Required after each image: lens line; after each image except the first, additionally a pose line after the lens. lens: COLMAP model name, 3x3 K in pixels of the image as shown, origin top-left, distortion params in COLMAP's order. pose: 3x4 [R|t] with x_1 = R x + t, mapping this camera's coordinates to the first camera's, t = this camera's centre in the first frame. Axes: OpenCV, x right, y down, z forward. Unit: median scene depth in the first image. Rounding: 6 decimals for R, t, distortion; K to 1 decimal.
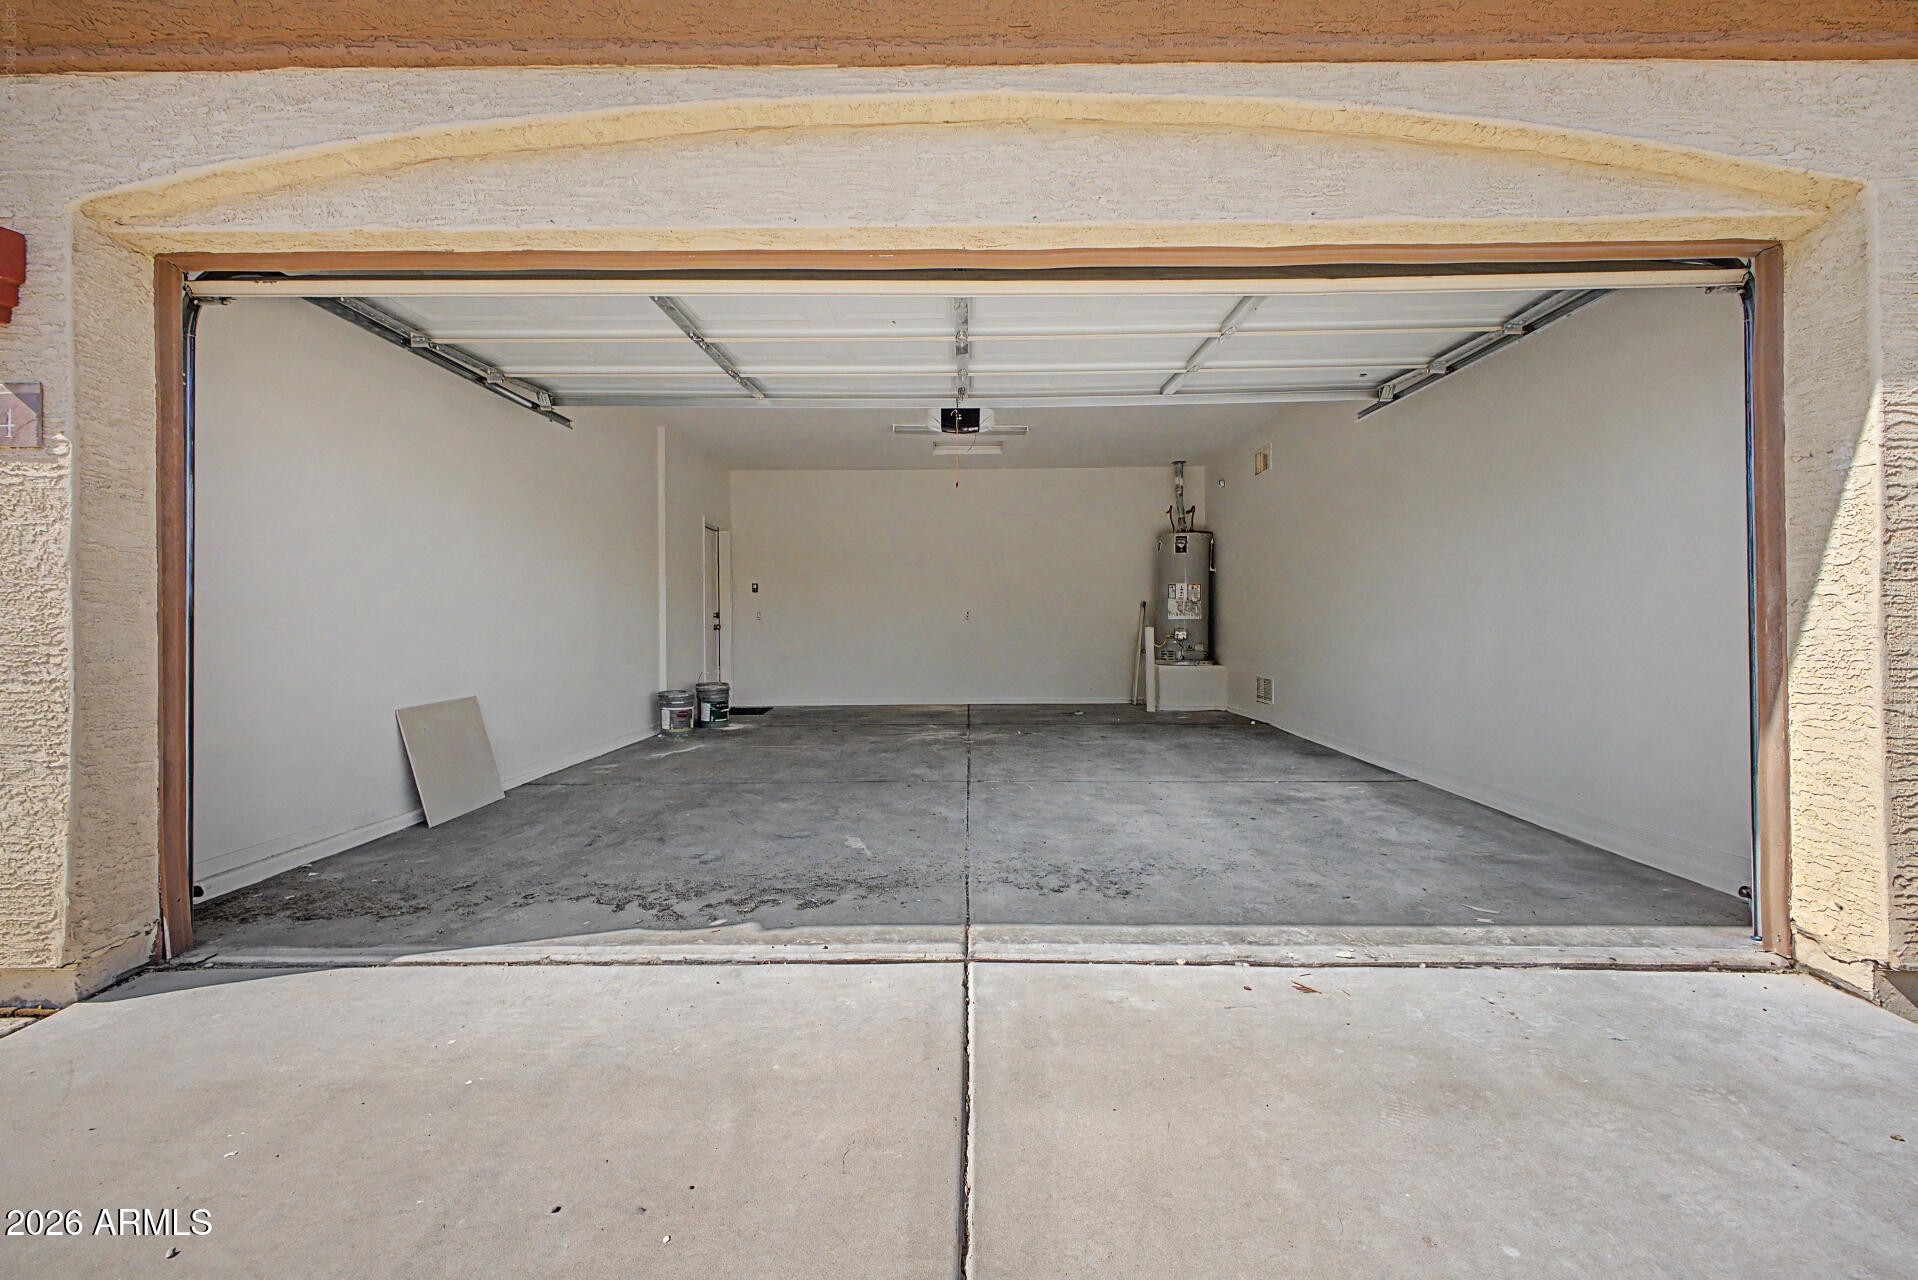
lens RADIAL K [[768.6, 0, 963.7], [0, 768.6, 624.5], [0, 0, 1]] dist [0.002218, 0.000047]
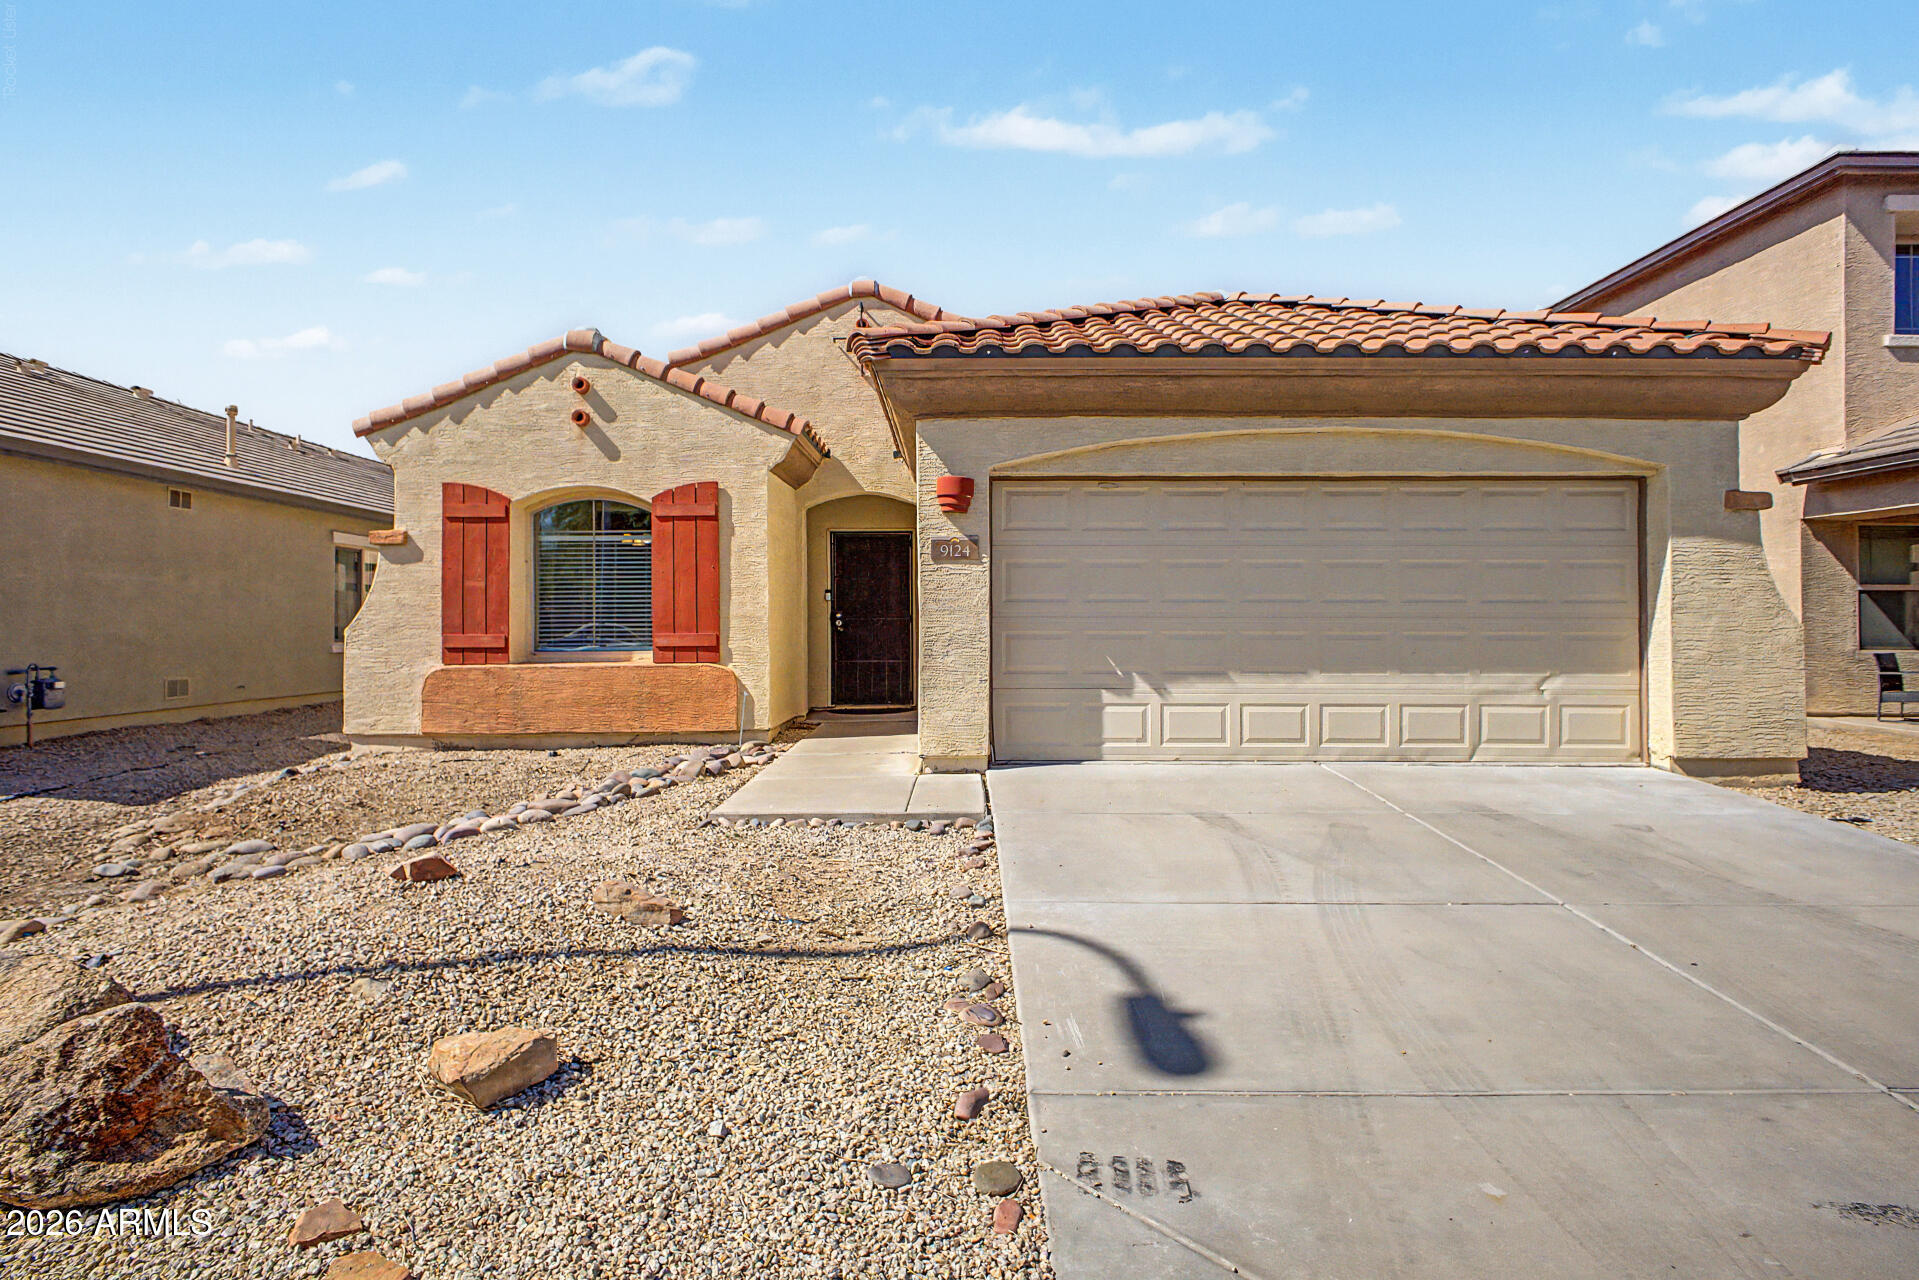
lens RADIAL K [[1025.9, 0, 957.4], [0, 1025.9, 632.1], [0, 0, 1]] dist [0.002394, -0.000652]
pose [[0.999977, 0.005254, -0.004279, -1.257185], [-0.005242, 0.999982, 0.002853, 0.010150], [0.004294, -0.002831, 0.999987, -2.534696]]
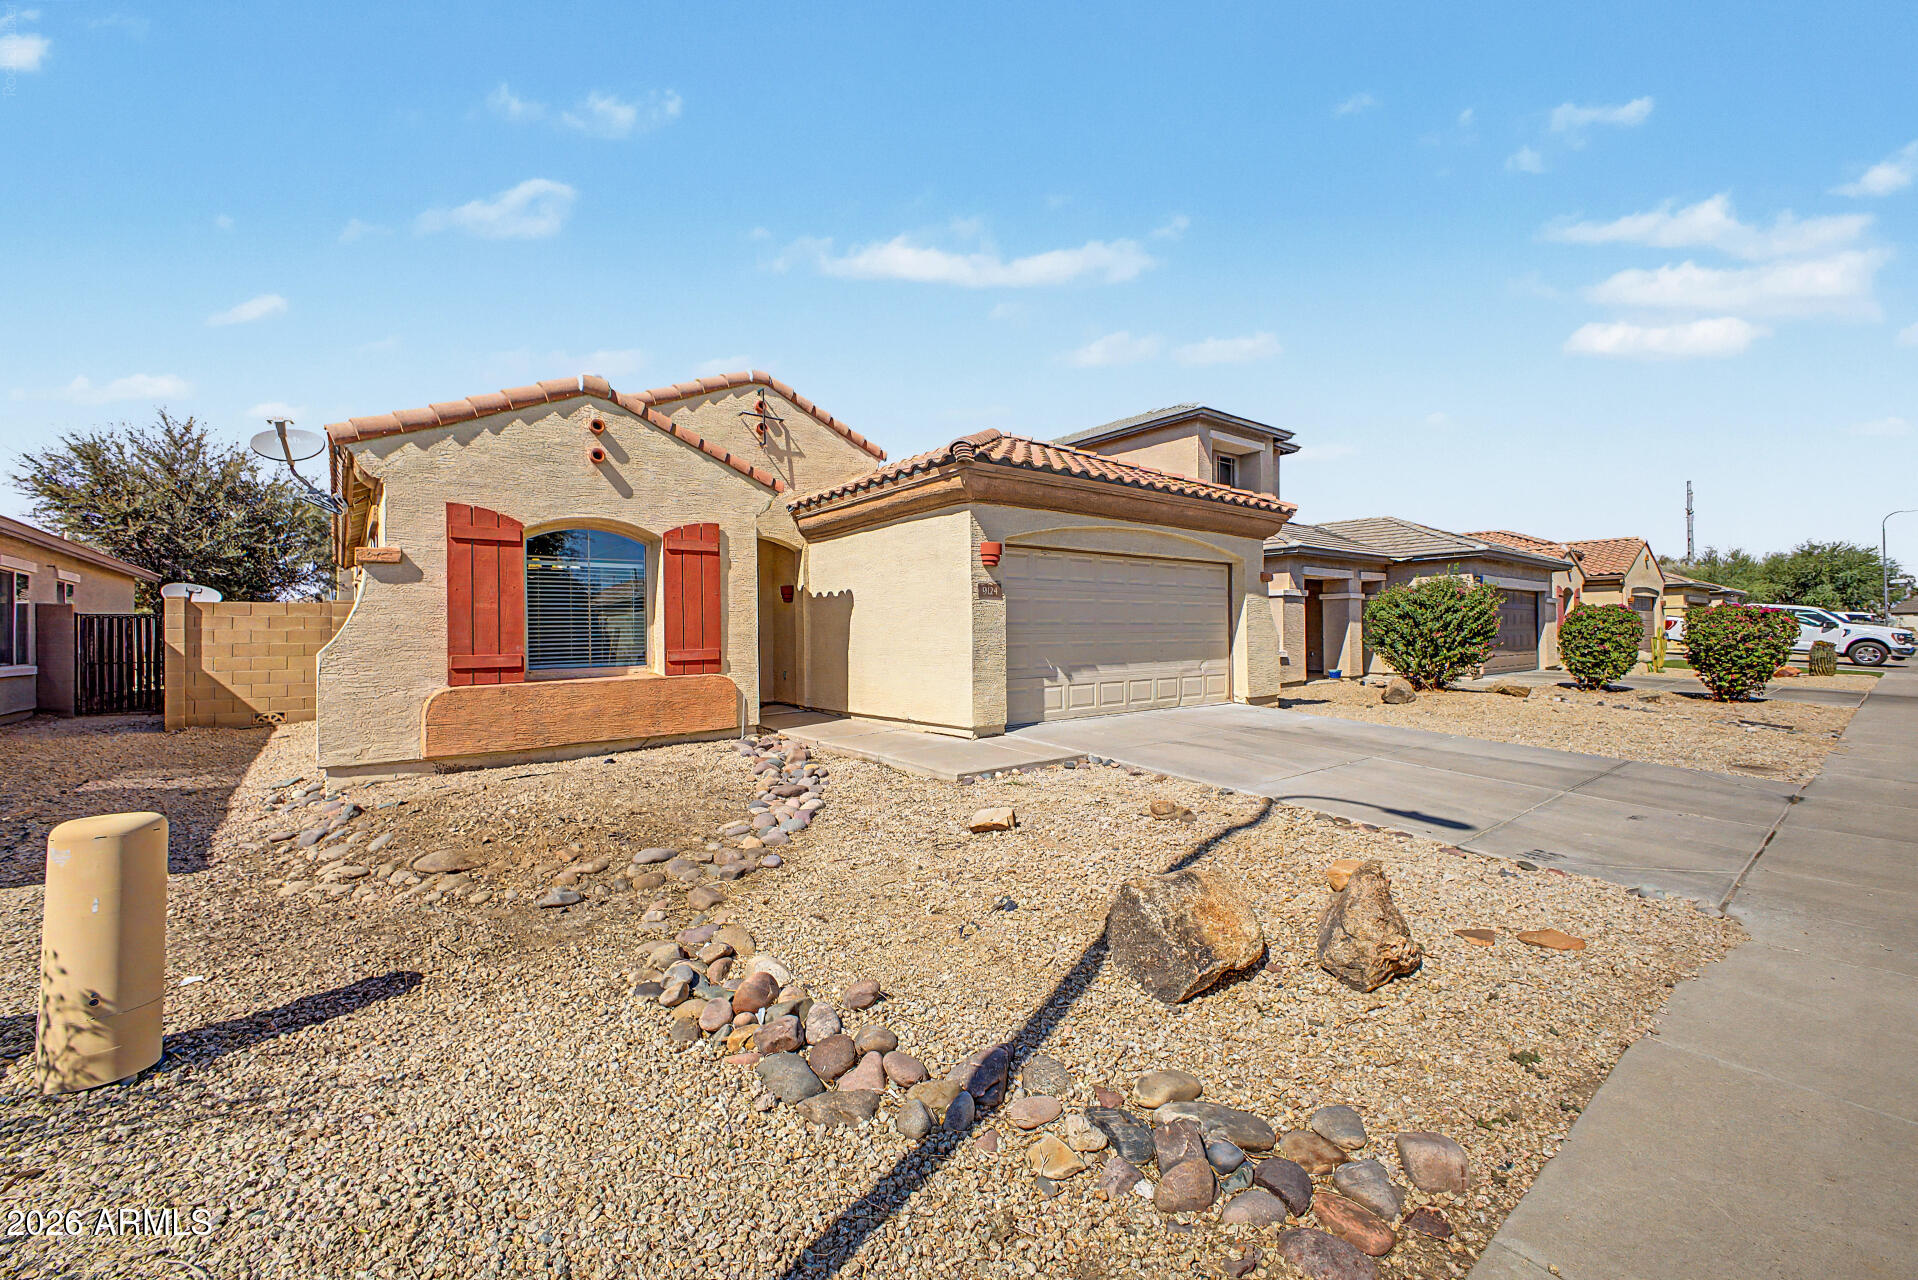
lens RADIAL K [[768.6, 0, 959.3], [0, 768.6, 638.3], [0, 0, 1]] dist [0.002218, 0.000047]
pose [[0.781309, -0.007686, 0.624097, -3.875428], [0.007537, 0.999967, 0.002880, -0.022852], [-0.624099, 0.002453, 0.781342, -2.039460]]
